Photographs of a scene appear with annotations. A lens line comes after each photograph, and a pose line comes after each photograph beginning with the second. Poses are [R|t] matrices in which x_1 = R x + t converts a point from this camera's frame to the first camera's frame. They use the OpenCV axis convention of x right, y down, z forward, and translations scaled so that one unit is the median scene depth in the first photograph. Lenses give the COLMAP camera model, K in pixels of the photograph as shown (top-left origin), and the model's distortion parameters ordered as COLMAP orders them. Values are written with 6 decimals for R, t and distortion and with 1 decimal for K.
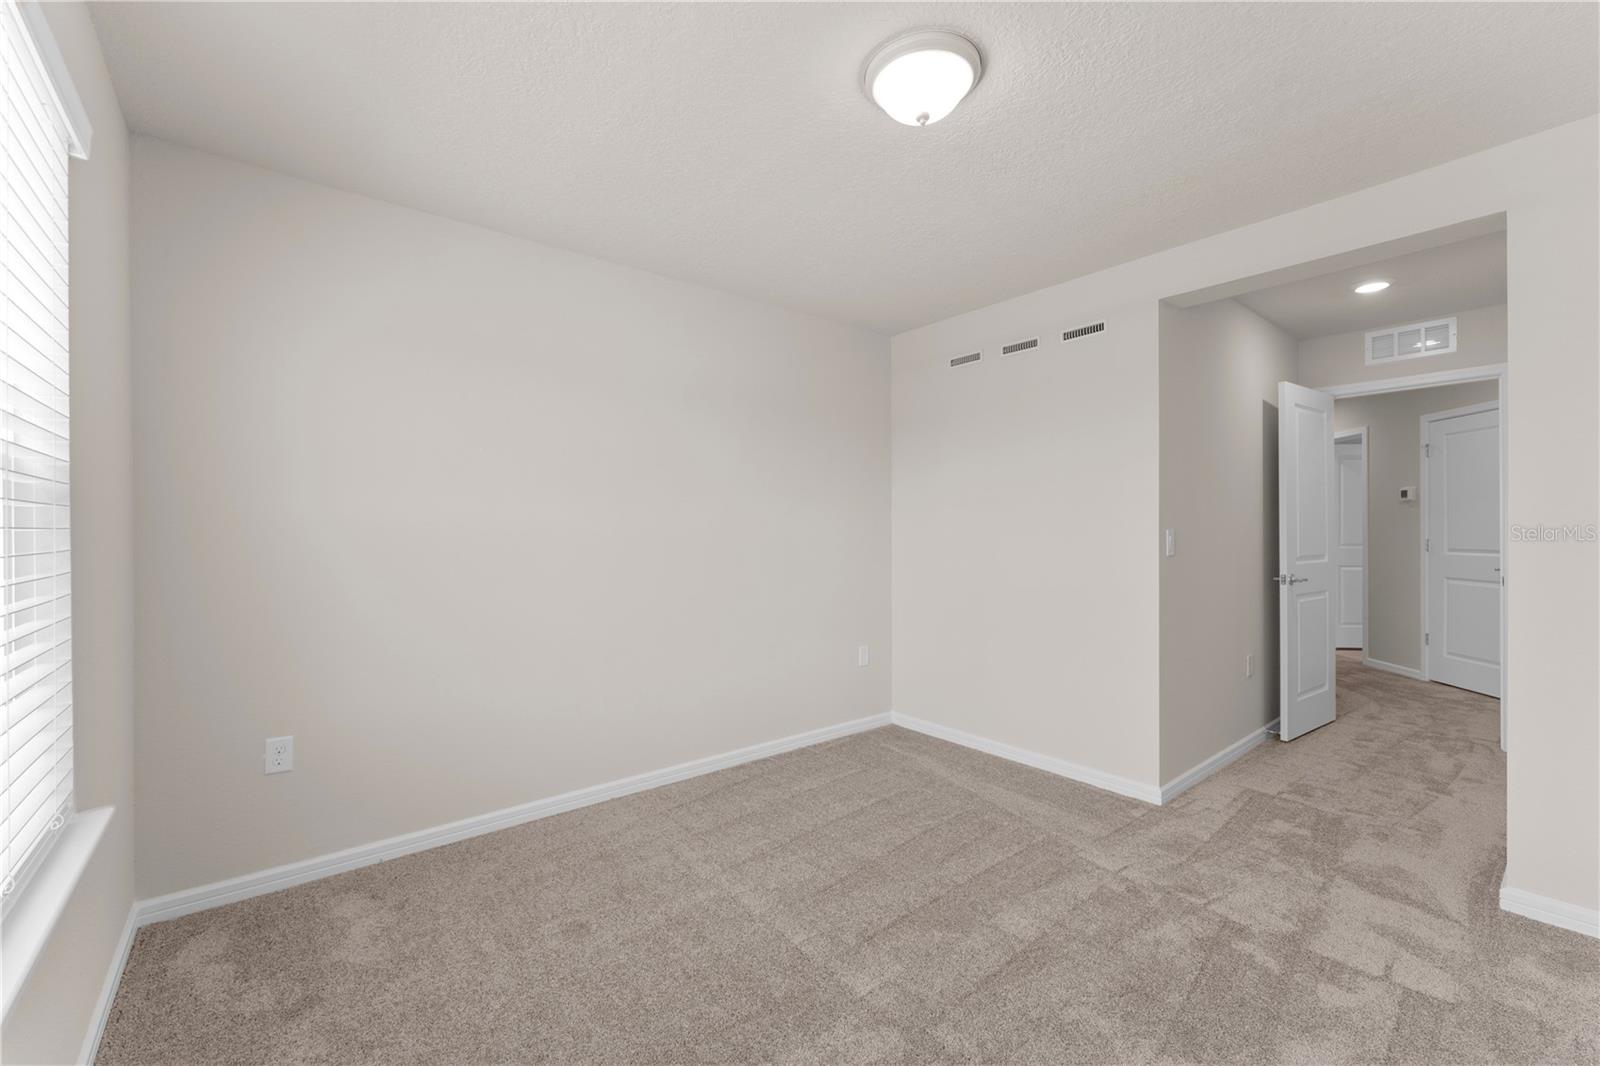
lens RADIAL K [[663.7, 0, 793.2], [0, 663.7, 533.8], [0, 0, 1]] dist [0.001091, 0.000357]
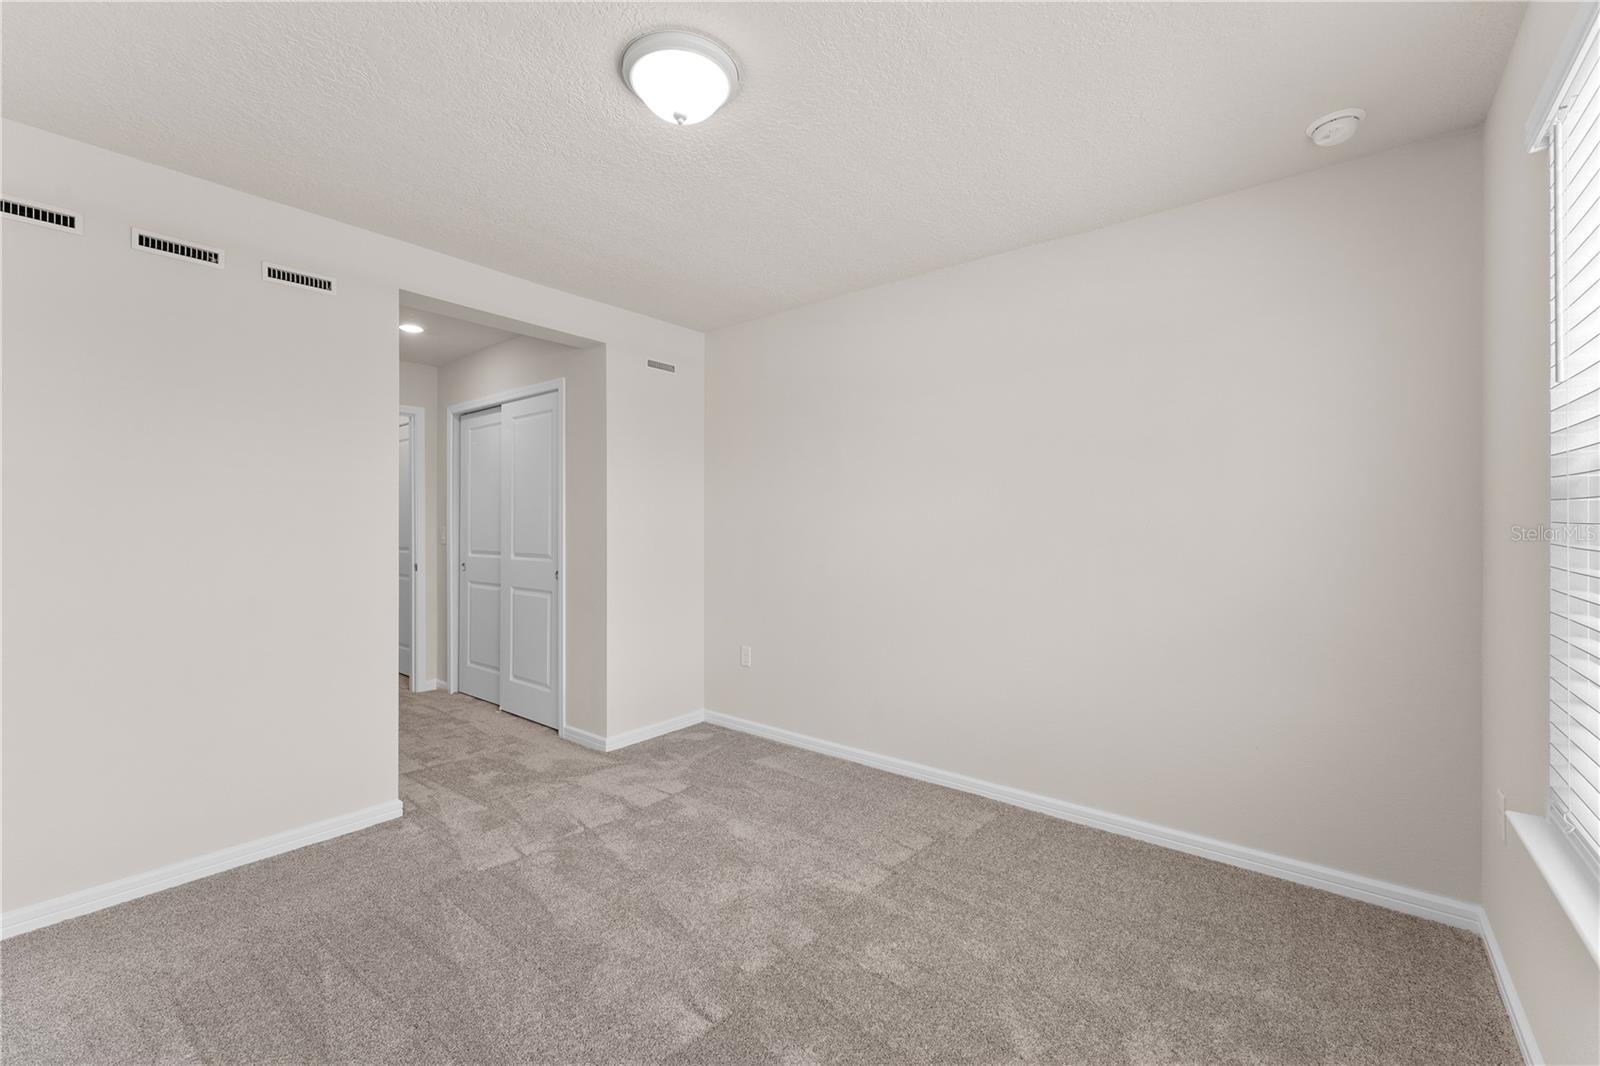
lens RADIAL K [[649.7, 0, 808.9], [0, 649.7, 518.4], [0, 0, 1]] dist [0.000046, 0.000036]
pose [[-0.213619, 0.018528, 0.976741, -0.590249], [0.004475, 0.999828, -0.017987, 0.000233], [-0.976907, 0.000529, -0.213666, 0.746179]]
